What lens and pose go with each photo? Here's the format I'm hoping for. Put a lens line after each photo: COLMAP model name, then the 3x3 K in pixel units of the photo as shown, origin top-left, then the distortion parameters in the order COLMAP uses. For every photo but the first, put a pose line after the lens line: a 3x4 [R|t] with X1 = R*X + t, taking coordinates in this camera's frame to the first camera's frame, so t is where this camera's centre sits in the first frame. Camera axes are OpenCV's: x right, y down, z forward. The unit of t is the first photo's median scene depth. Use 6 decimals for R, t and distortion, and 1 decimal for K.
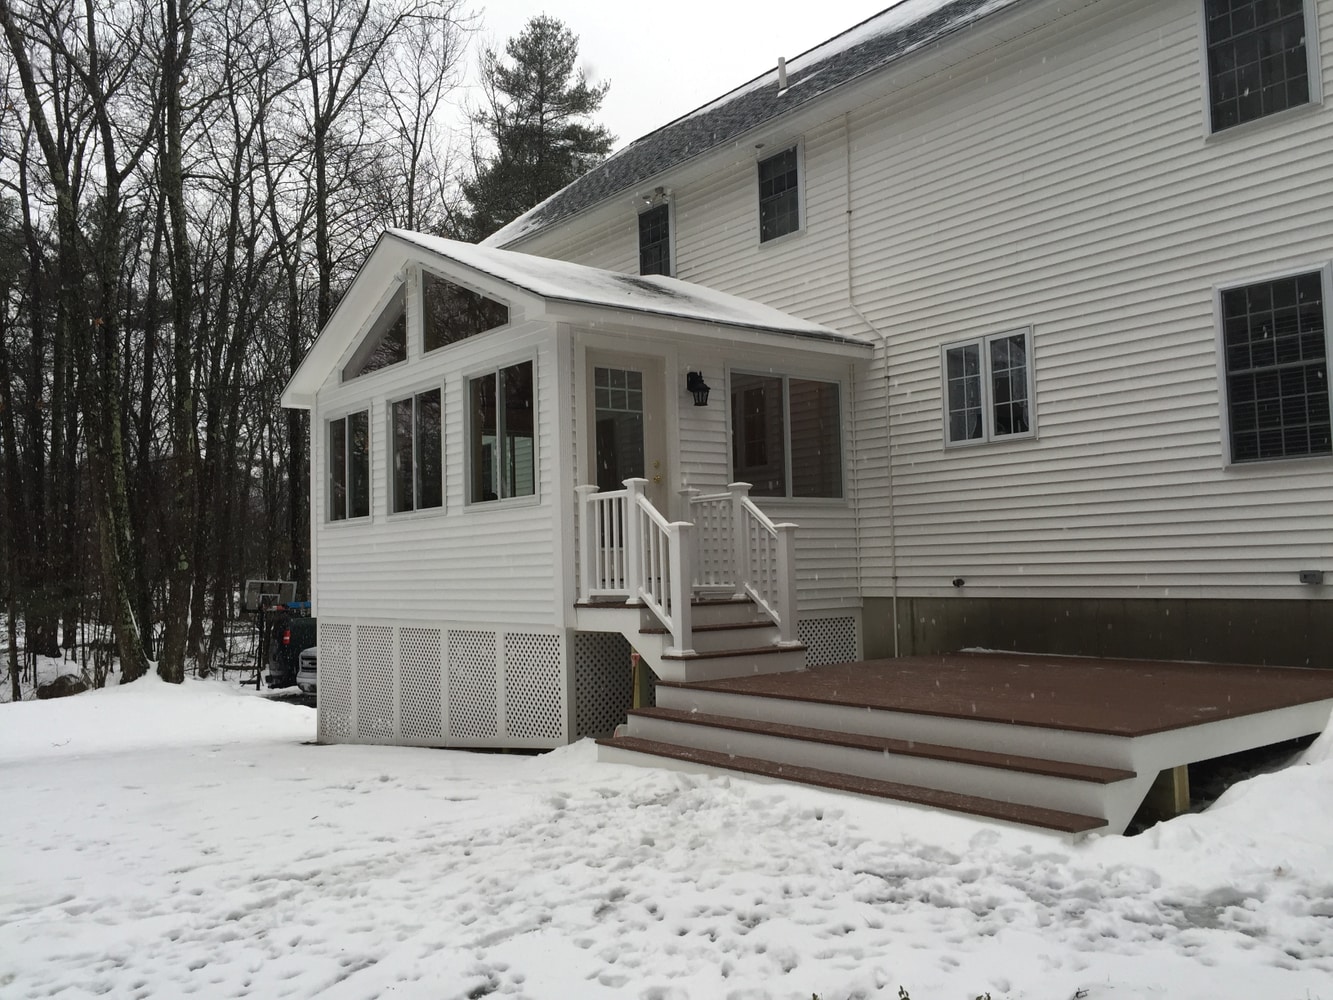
lens RADIAL K [[1139.2, 0, 660.6], [0, 1139.2, 494.9], [0, 0, 1]] dist [0.061304, -0.000024]
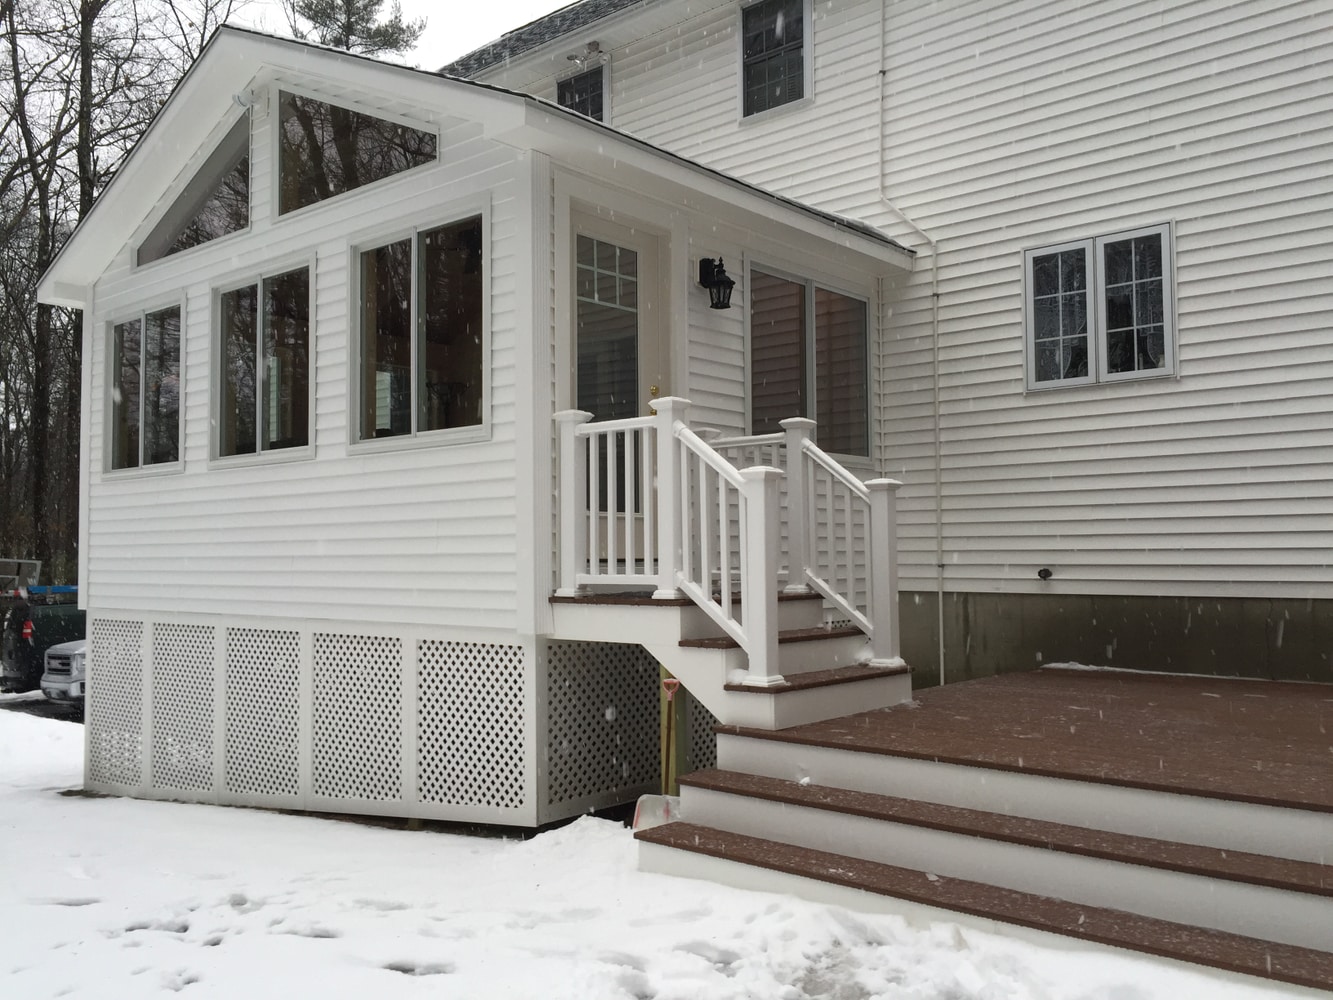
lens RADIAL K [[1132.6, 0, 666.5], [0, 1132.6, 500.0], [0, 0, 1]] dist [0.081177, -0.107302]
pose [[0.980490, 0.028935, 0.194430, -0.121008], [-0.031531, 0.999450, 0.010271, 0.029505], [-0.194026, -0.016201, 0.980863, 0.328567]]
